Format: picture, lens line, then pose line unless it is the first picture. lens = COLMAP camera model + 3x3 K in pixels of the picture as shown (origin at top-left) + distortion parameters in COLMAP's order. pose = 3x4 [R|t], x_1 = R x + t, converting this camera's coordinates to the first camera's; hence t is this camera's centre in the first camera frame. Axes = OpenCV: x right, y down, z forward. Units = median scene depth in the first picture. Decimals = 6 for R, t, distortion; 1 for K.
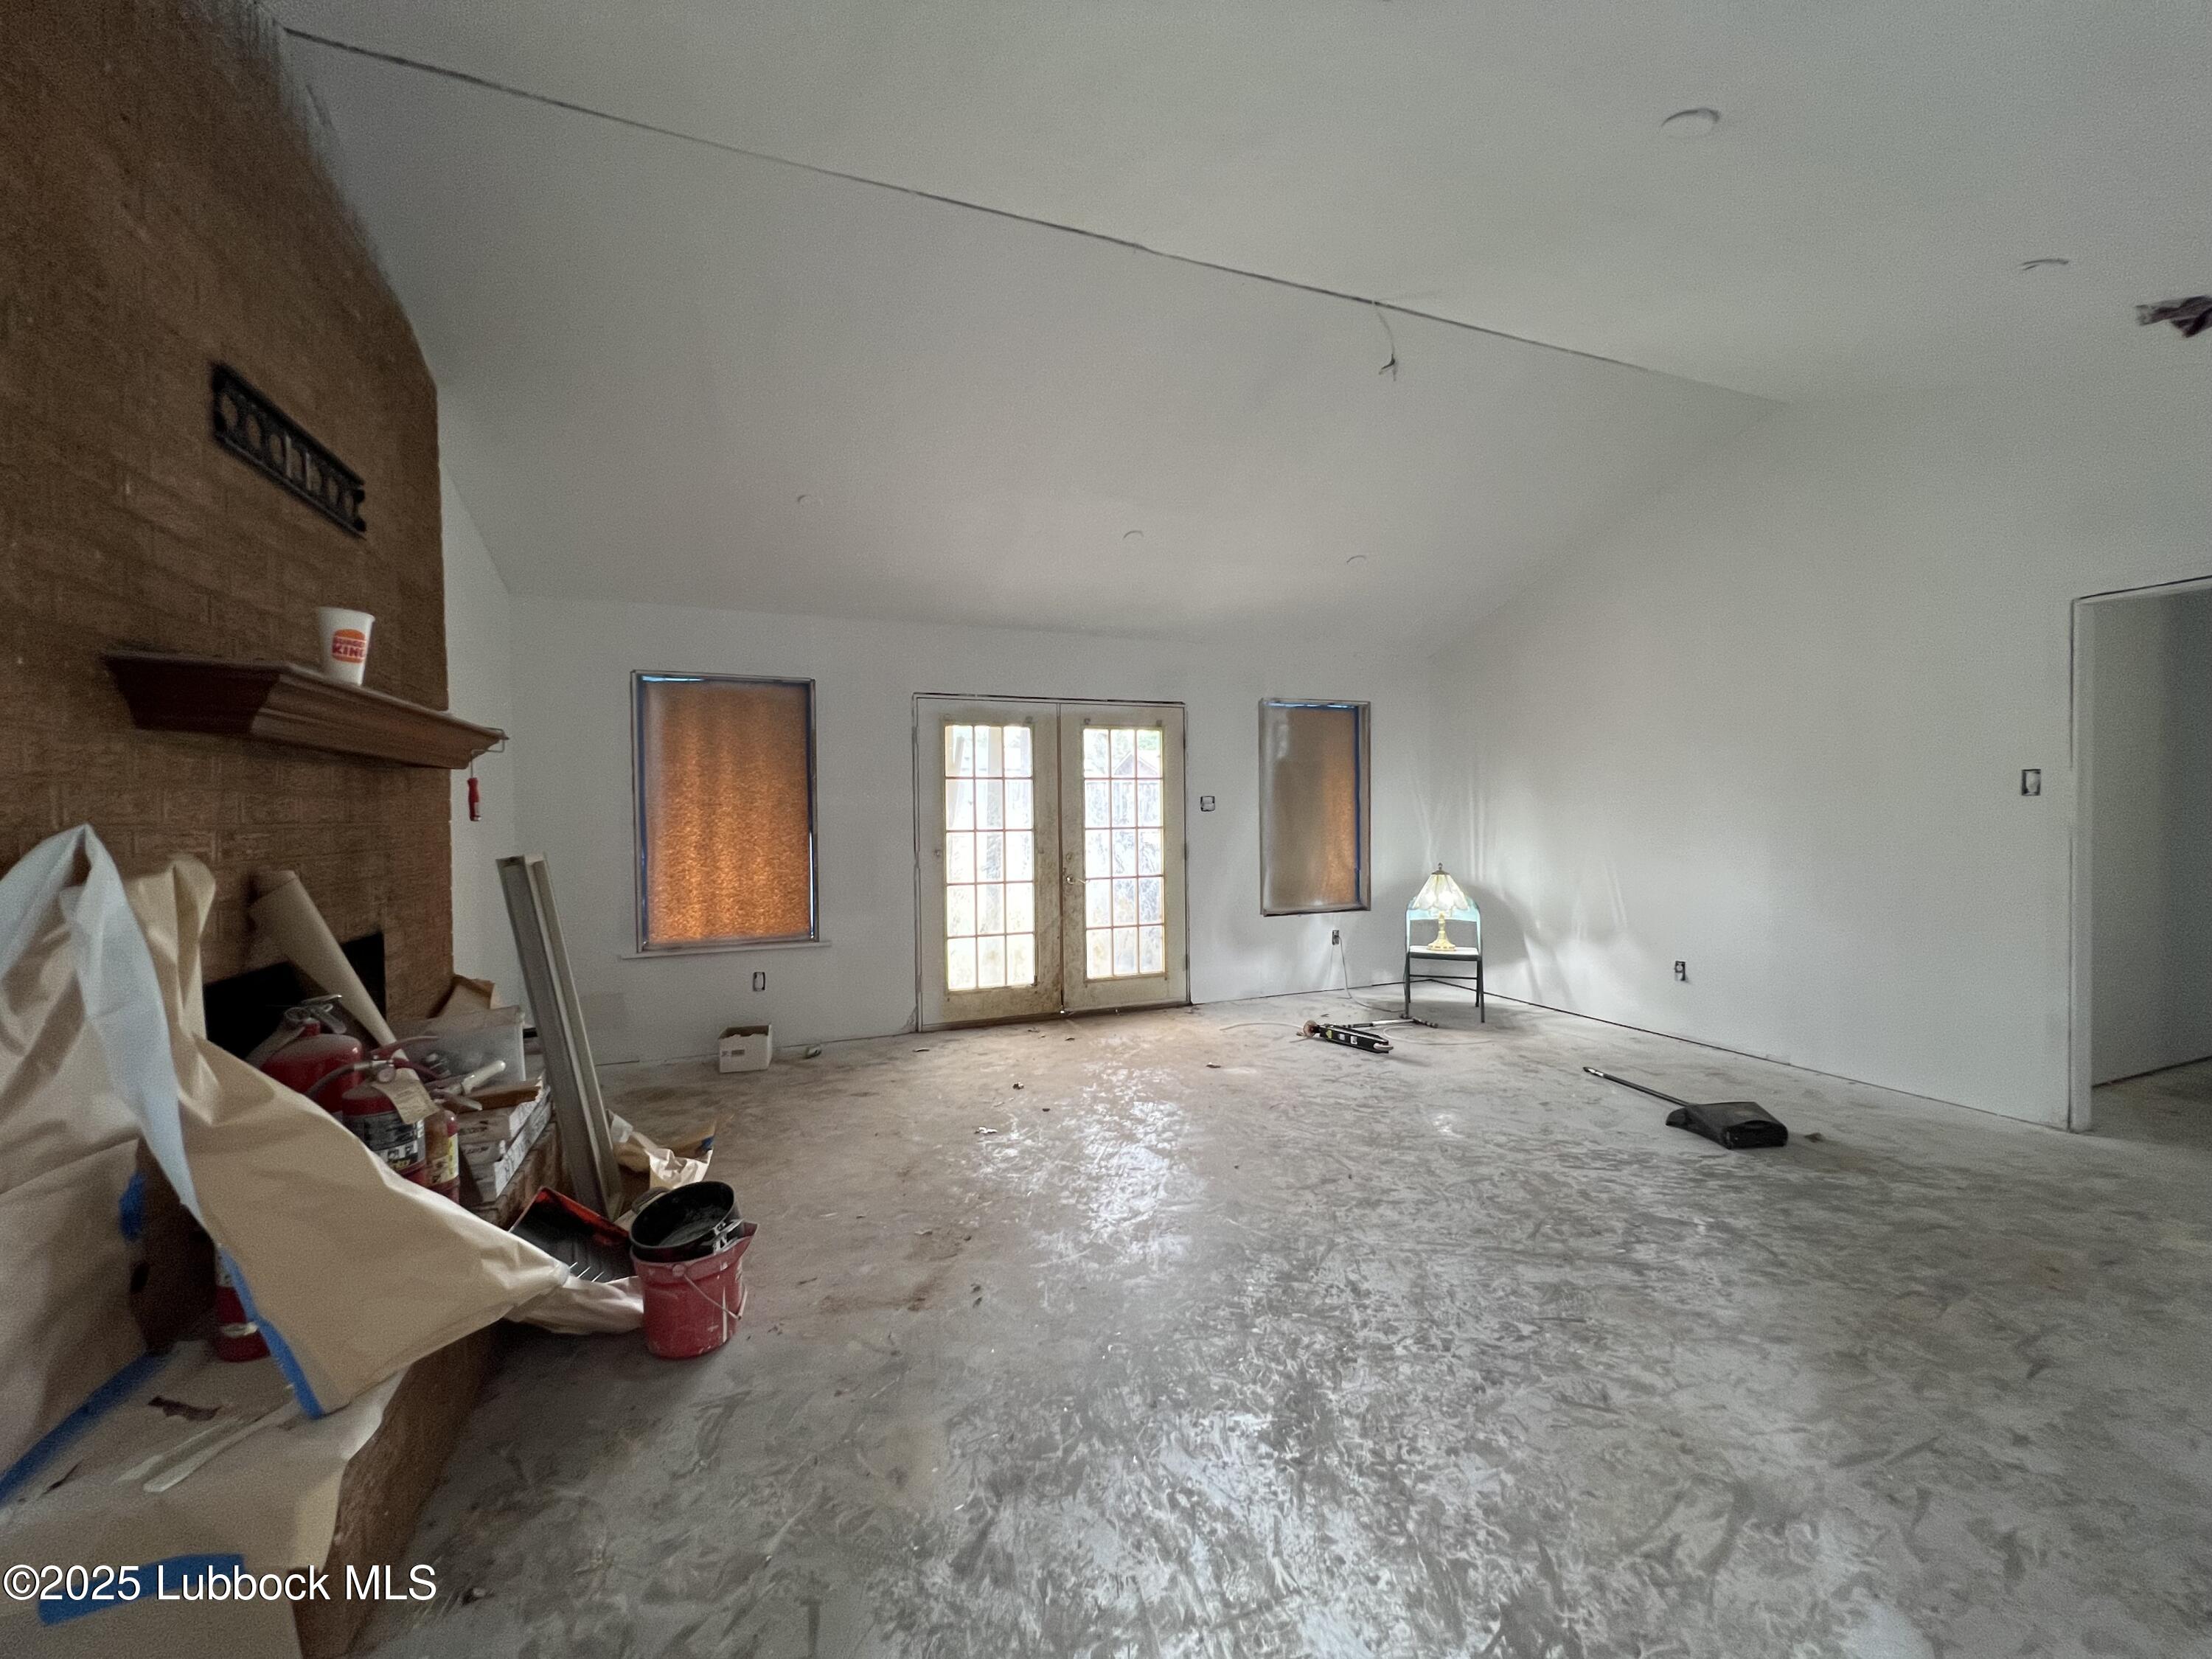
lens RADIAL K [[885.2, 0, 1110.1], [0, 885.2, 832.1], [0, 0, 1]] dist [-0.004736, 0.001393]
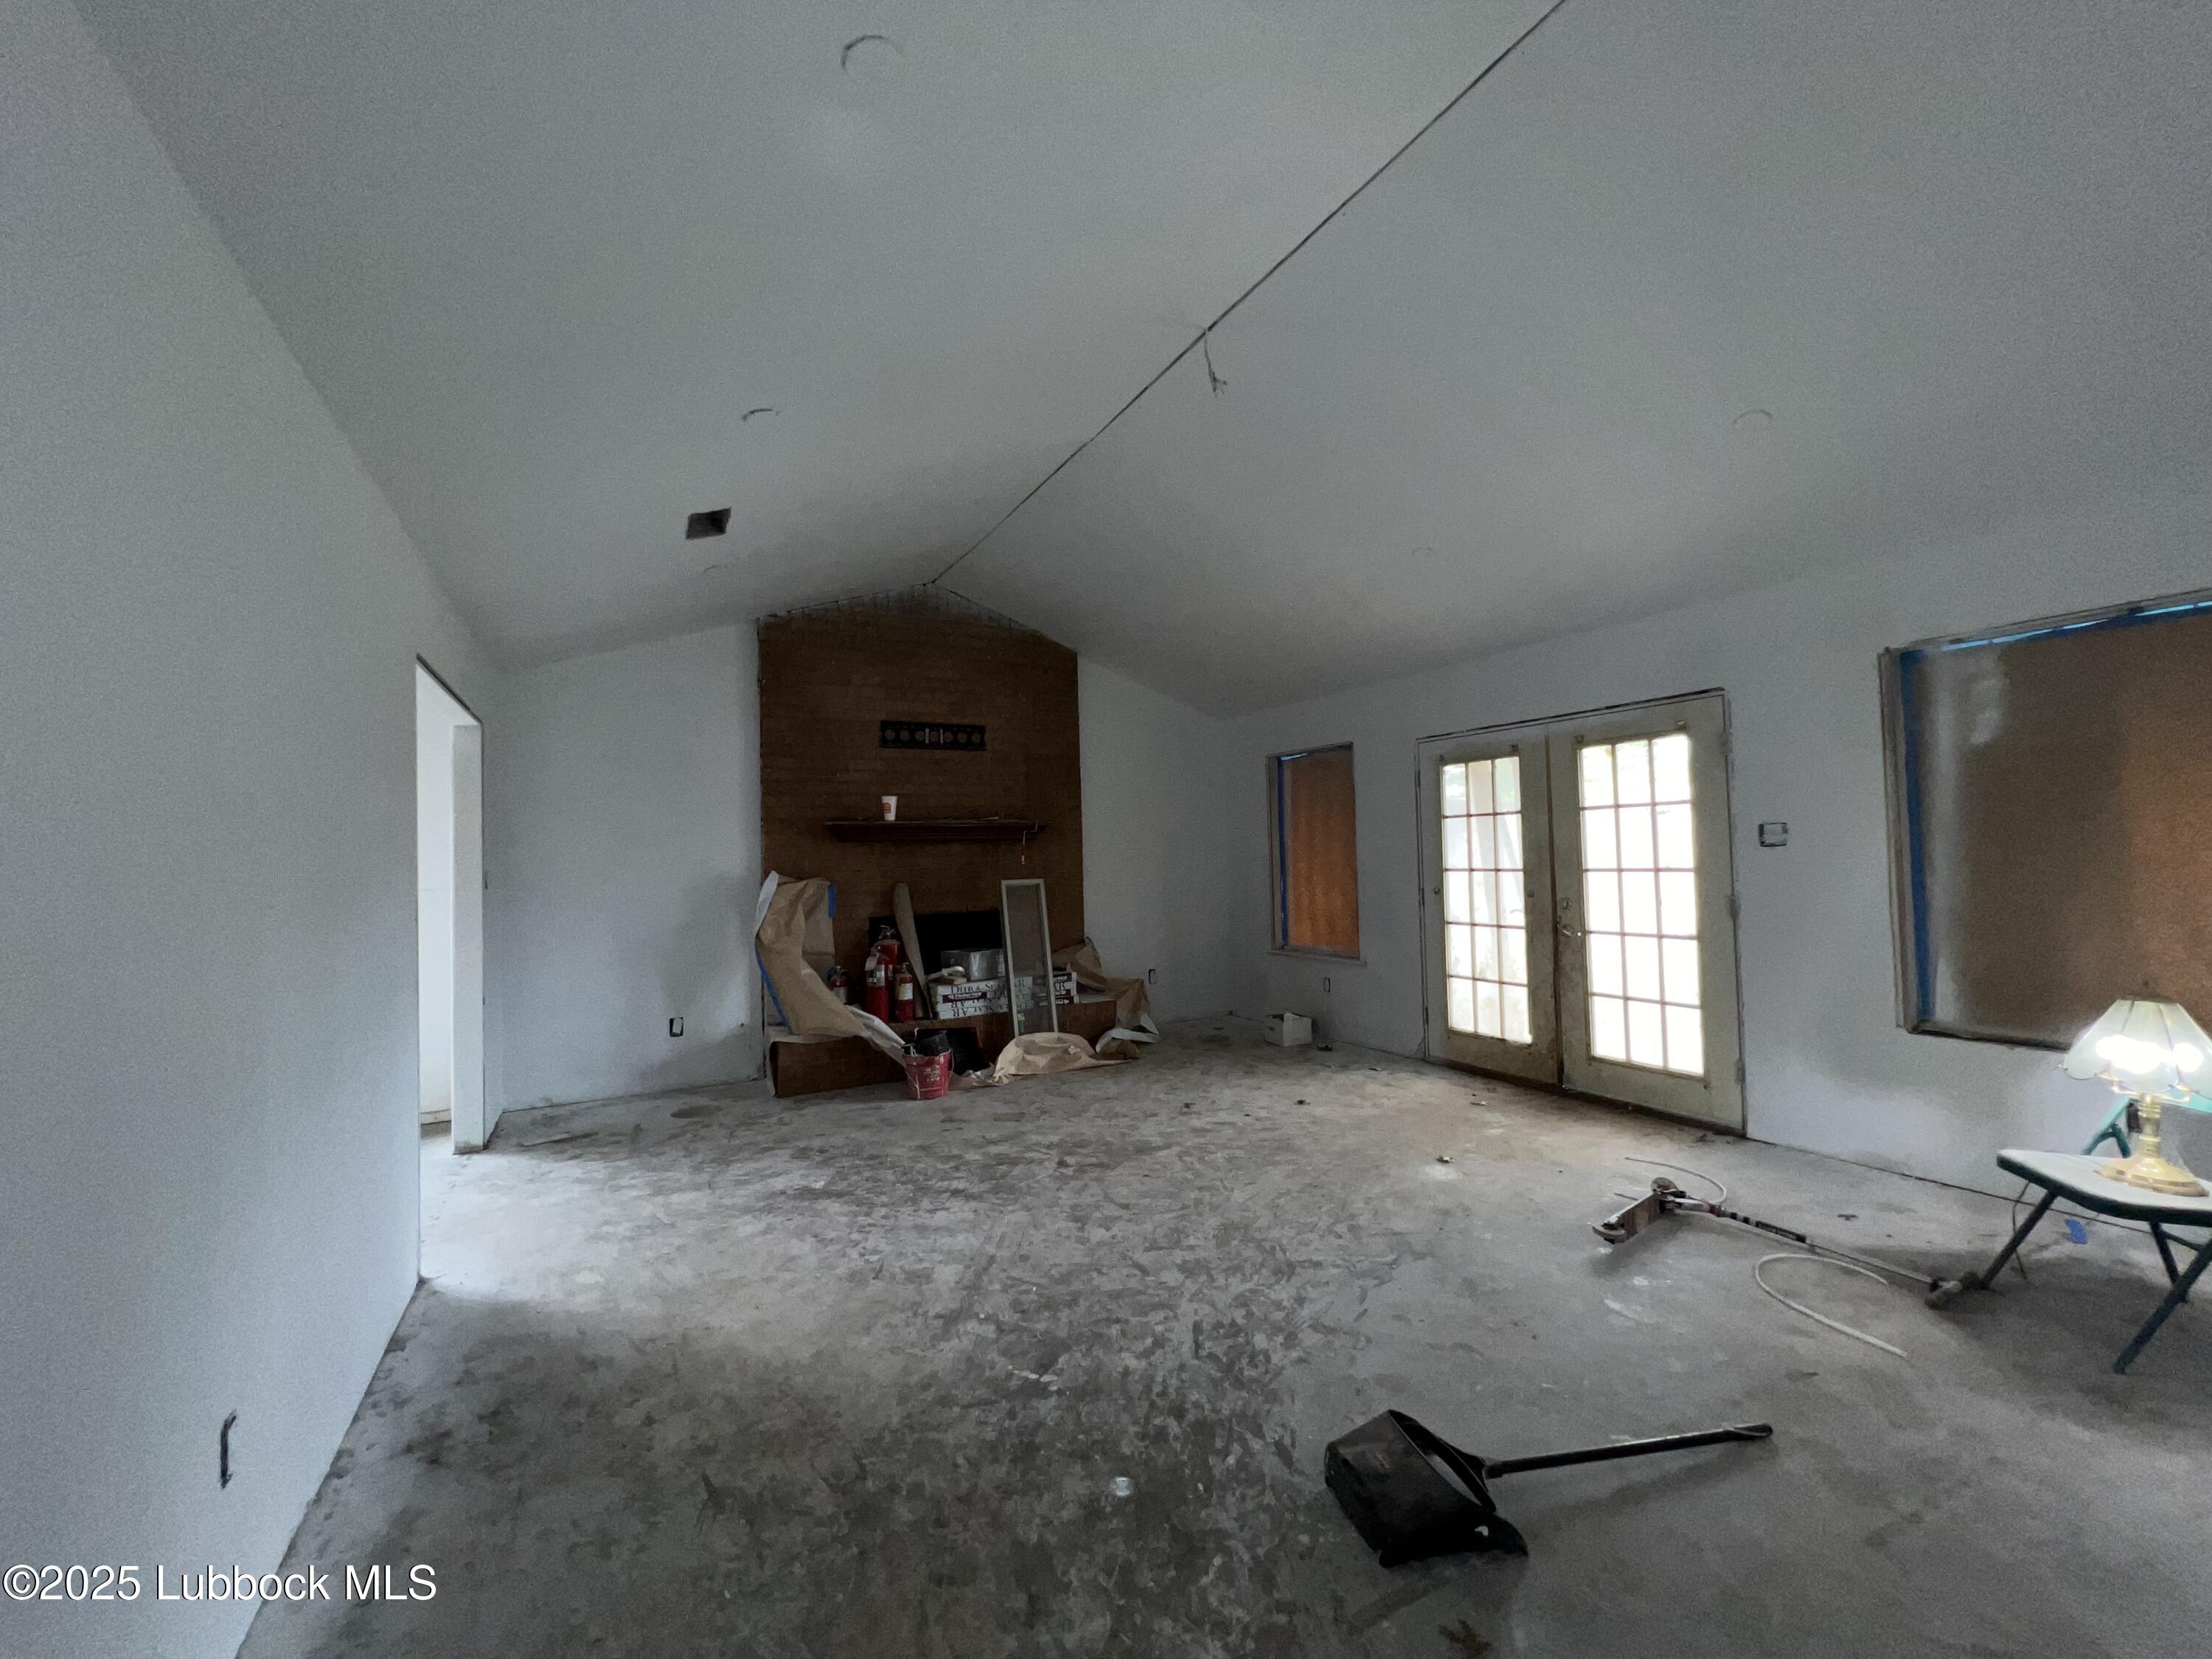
lens RADIAL K [[885.2, 0, 1111.1], [0, 885.2, 830.3], [0, 0, 1]] dist [-0.004736, 0.001393]
pose [[0.123500, -0.021440, -0.992113, 1.021165], [0.002713, 0.999770, -0.021268, -0.034050], [0.992341, -0.000065, 0.123529, 0.651682]]
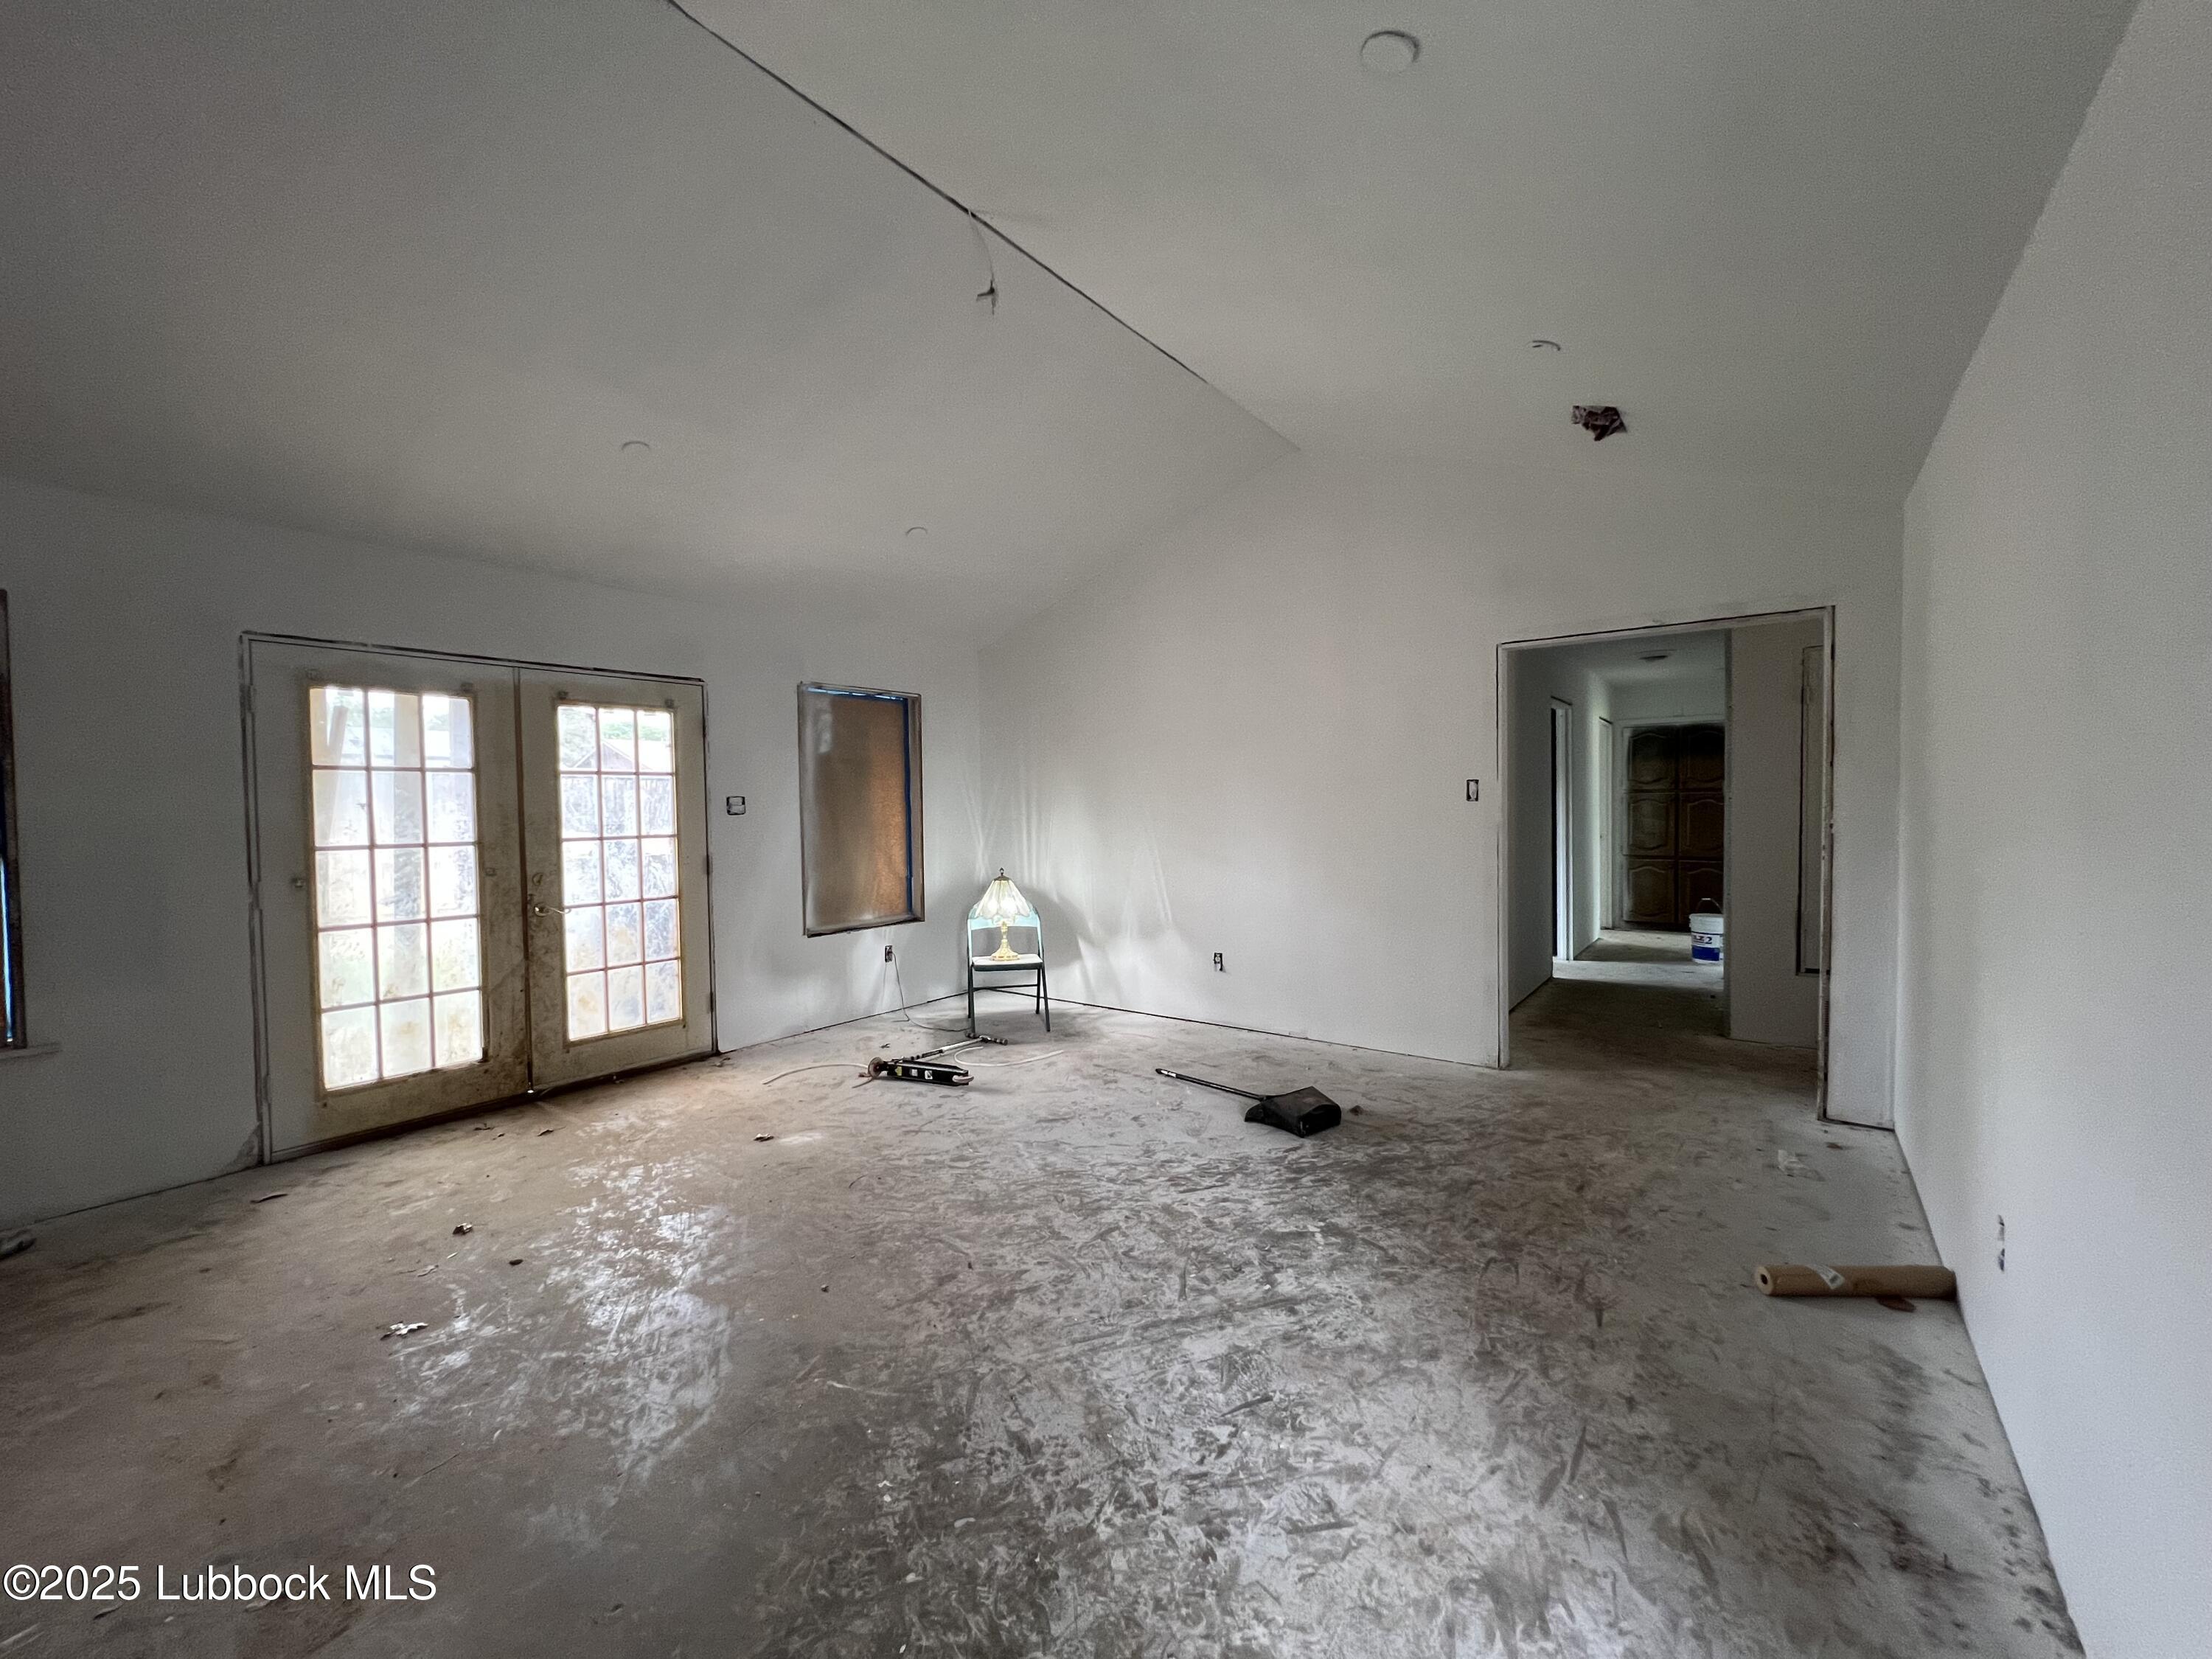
lens RADIAL K [[885.2, 0, 1109.0], [0, 885.2, 833.2], [0, 0, 1]] dist [-0.004736, 0.001393]
pose [[0.854991, -0.016785, 0.518371, -0.028020], [0.014849, 0.999859, 0.007883, -0.011732], [-0.518430, 0.000957, 0.855120, 0.180262]]
